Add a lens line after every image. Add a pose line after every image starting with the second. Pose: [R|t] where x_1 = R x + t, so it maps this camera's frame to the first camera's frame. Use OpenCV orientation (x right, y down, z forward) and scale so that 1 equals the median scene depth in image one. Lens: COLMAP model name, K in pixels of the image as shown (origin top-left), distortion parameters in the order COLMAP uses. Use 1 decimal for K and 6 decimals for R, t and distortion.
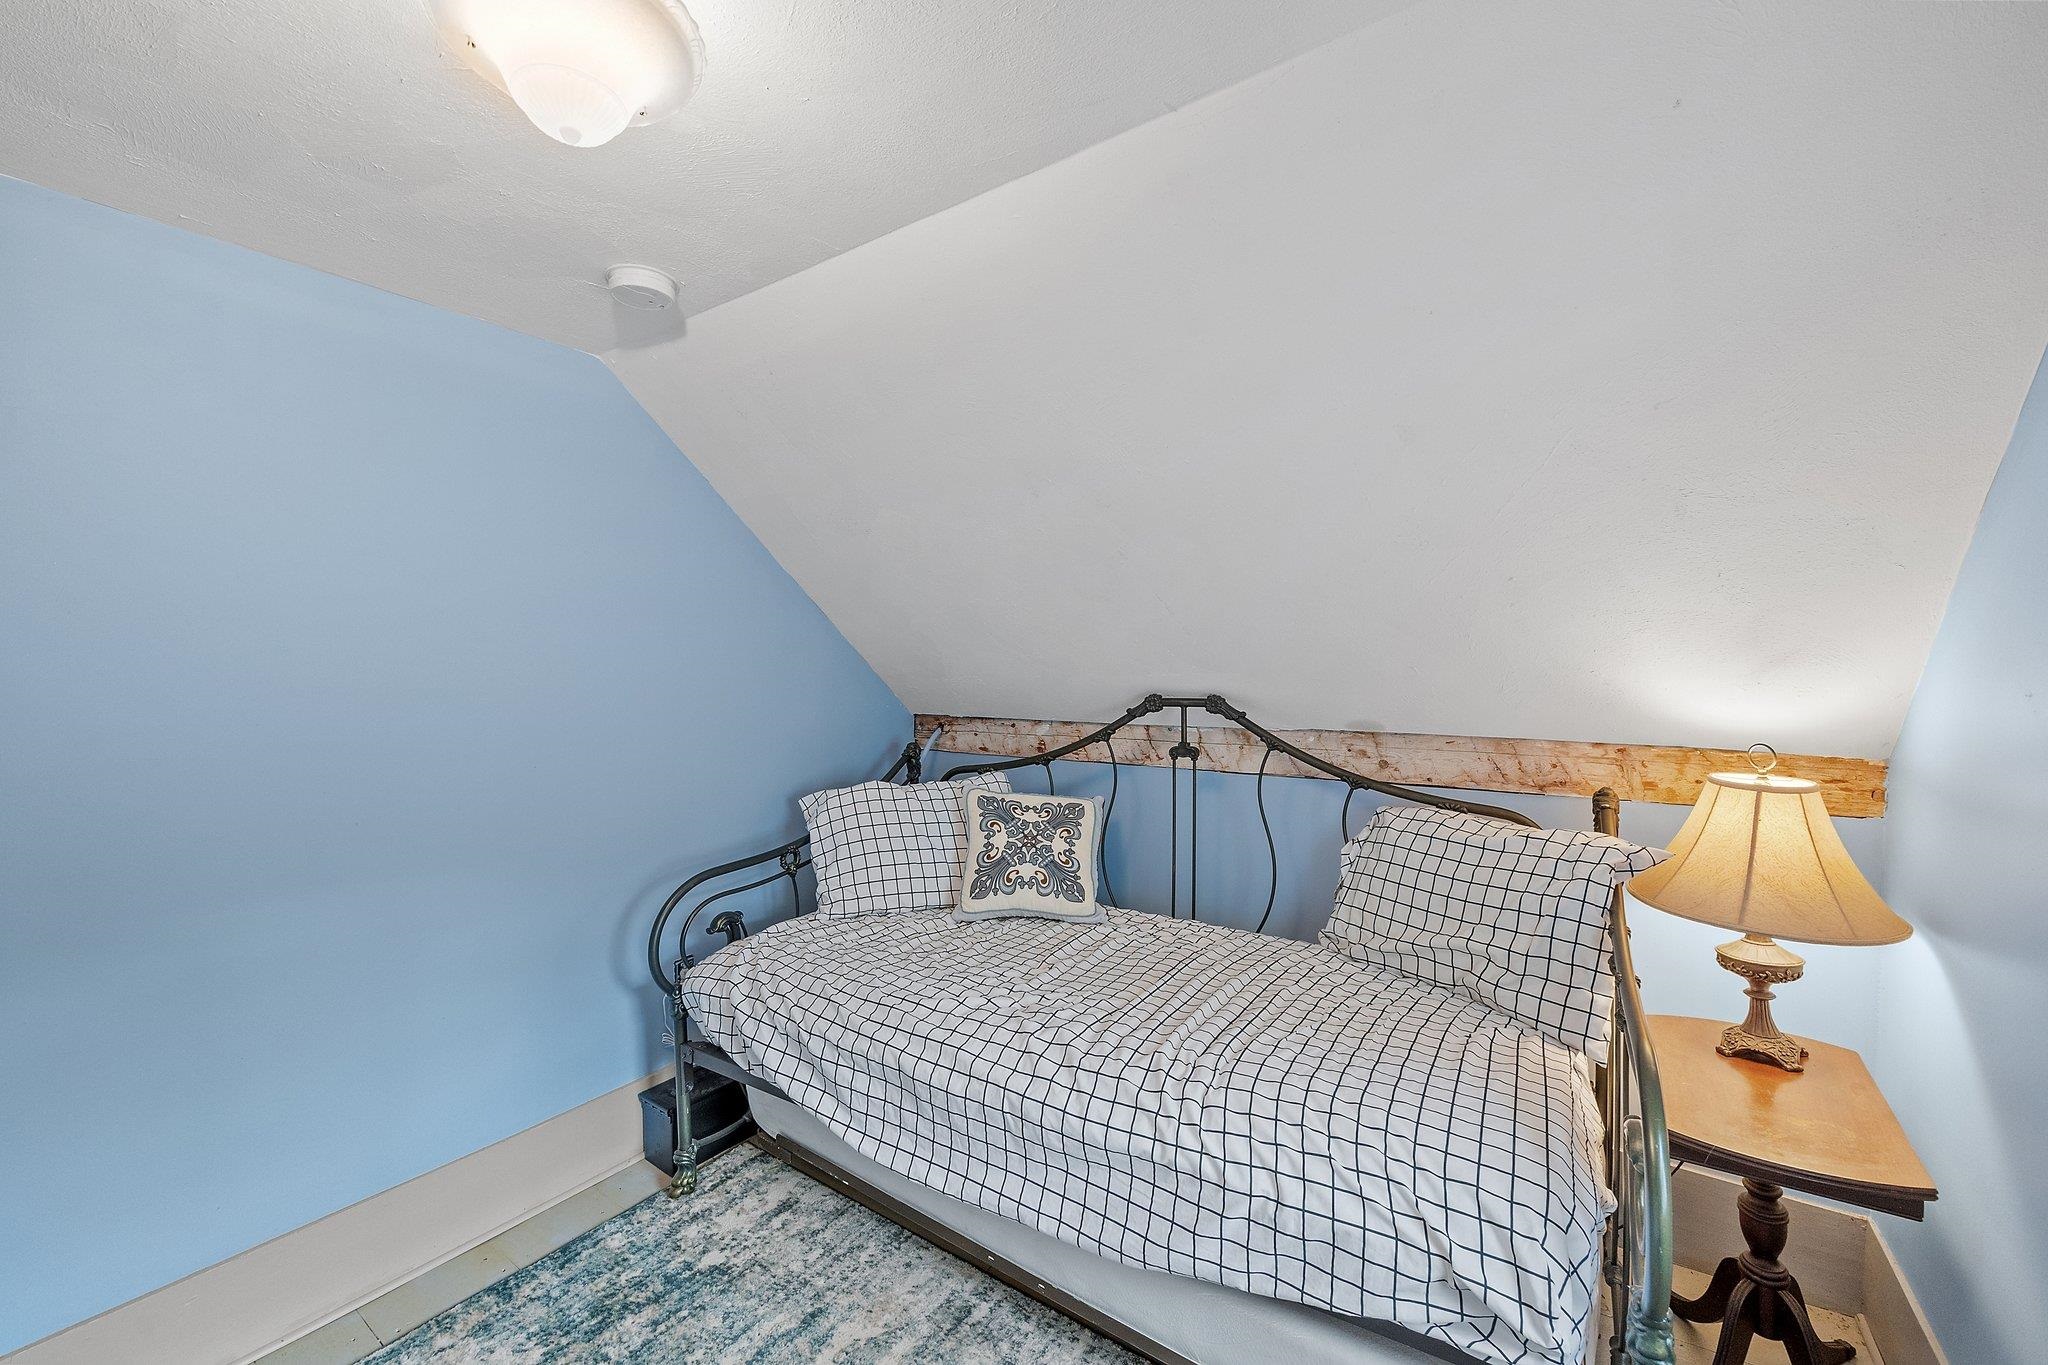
lens RADIAL K [[836.1, 0, 1022.4], [0, 836.1, 678.9], [0, 0, 1]] dist [-0.000543, -0.000028]
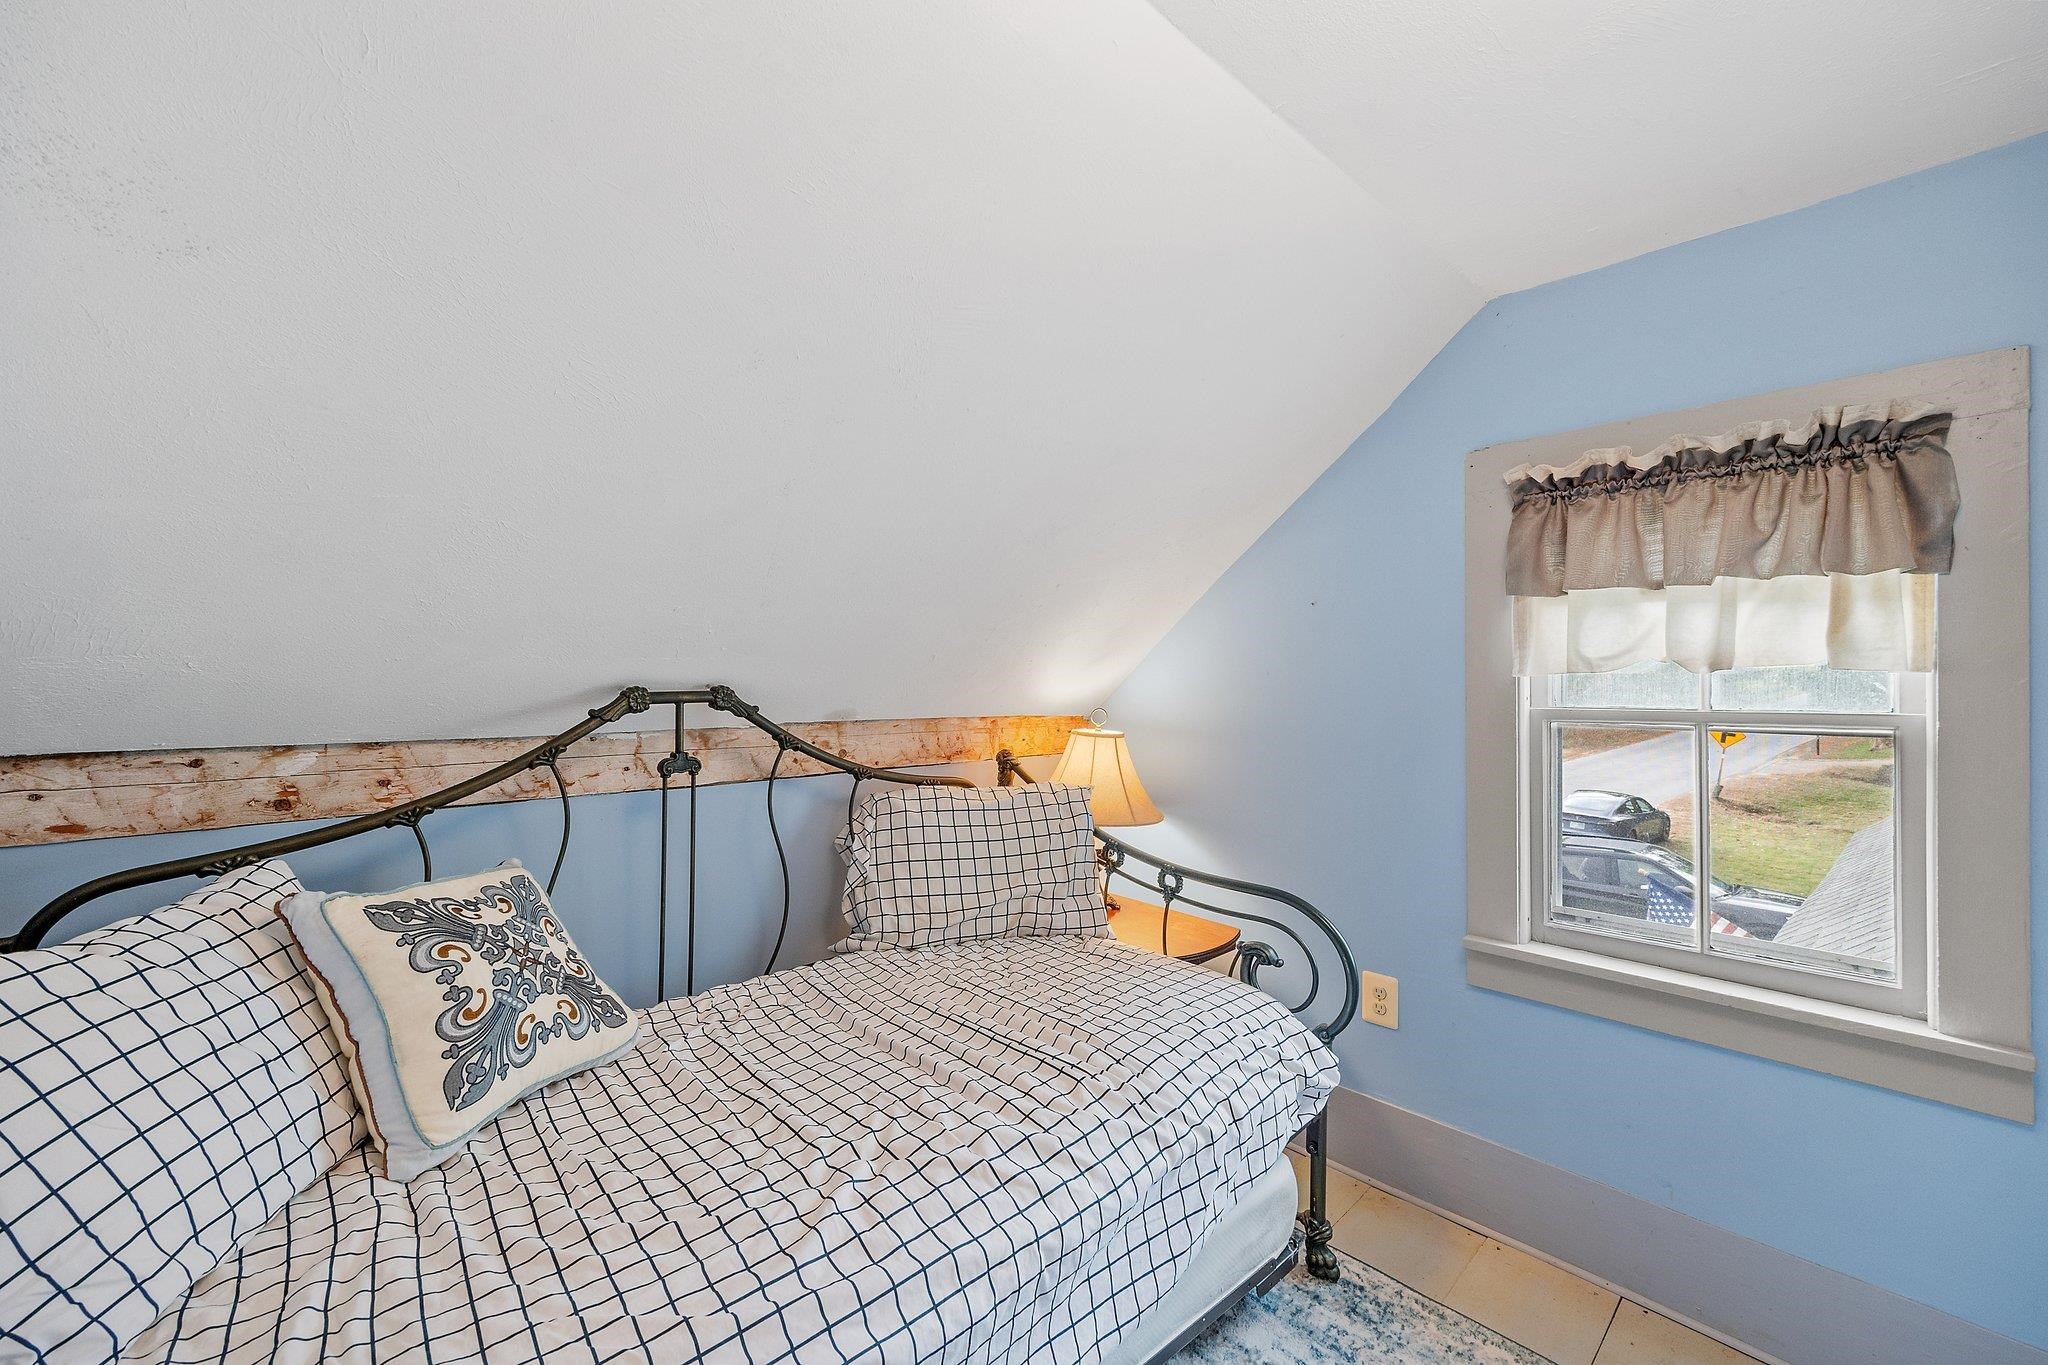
lens RADIAL K [[836.1, 0, 1023.0], [0, 836.1, 675.4], [0, 0, 1]] dist [-0.000543, -0.000028]
pose [[0.193540, -0.001451, 0.981091, -0.464921], [0.002529, 0.999996, 0.000980, 0.009433], [-0.981089, 0.002292, 0.193543, 0.570418]]
